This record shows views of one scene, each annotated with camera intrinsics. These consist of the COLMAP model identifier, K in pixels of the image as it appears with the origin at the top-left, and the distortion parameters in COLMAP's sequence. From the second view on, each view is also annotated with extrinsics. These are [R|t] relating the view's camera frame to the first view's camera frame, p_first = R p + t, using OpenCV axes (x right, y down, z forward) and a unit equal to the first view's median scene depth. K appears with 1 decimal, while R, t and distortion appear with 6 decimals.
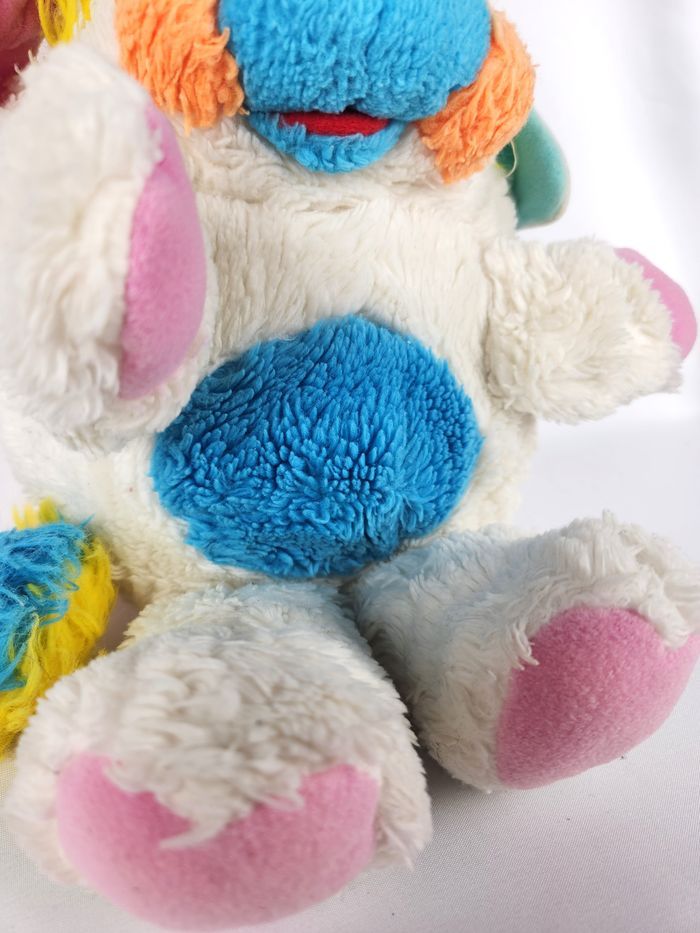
lens RADIAL K [[652.4, 0, 350.0], [0, 652.4, 466.5], [0, 0, 1]] dist [-0.003413, -0.004277]
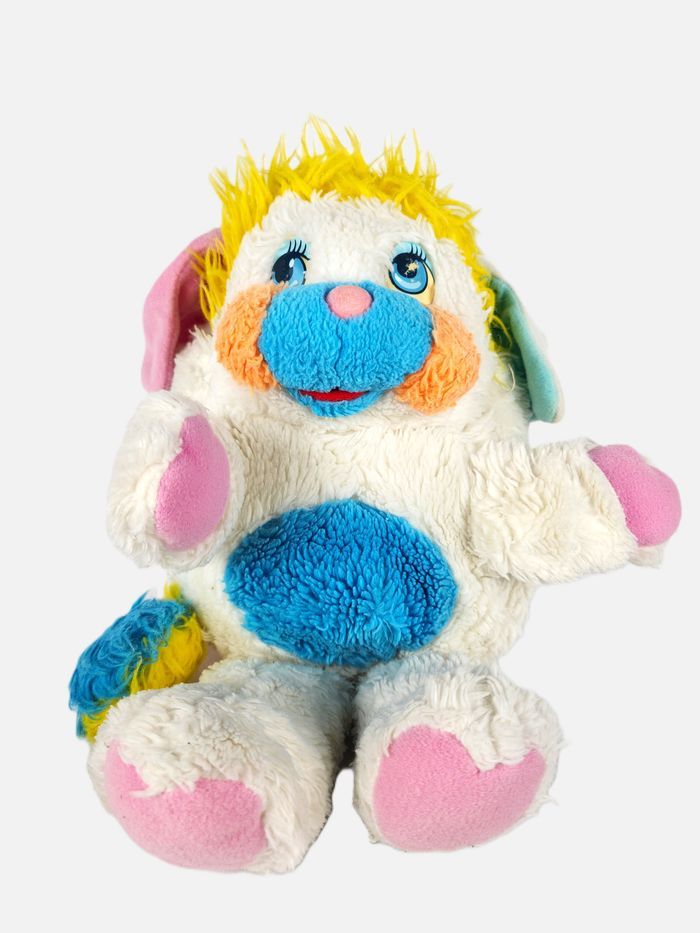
lens RADIAL K [[584.1, 0, 350.0], [0, 584.1, 466.5], [0, 0, 1]] dist [0.003661, -0.000299]
pose [[0.941199, 0.092878, -0.324835, 0.450356], [-0.132130, 0.986084, -0.100900, -0.169269], [0.310944, 0.137887, 0.940373, -0.314438]]
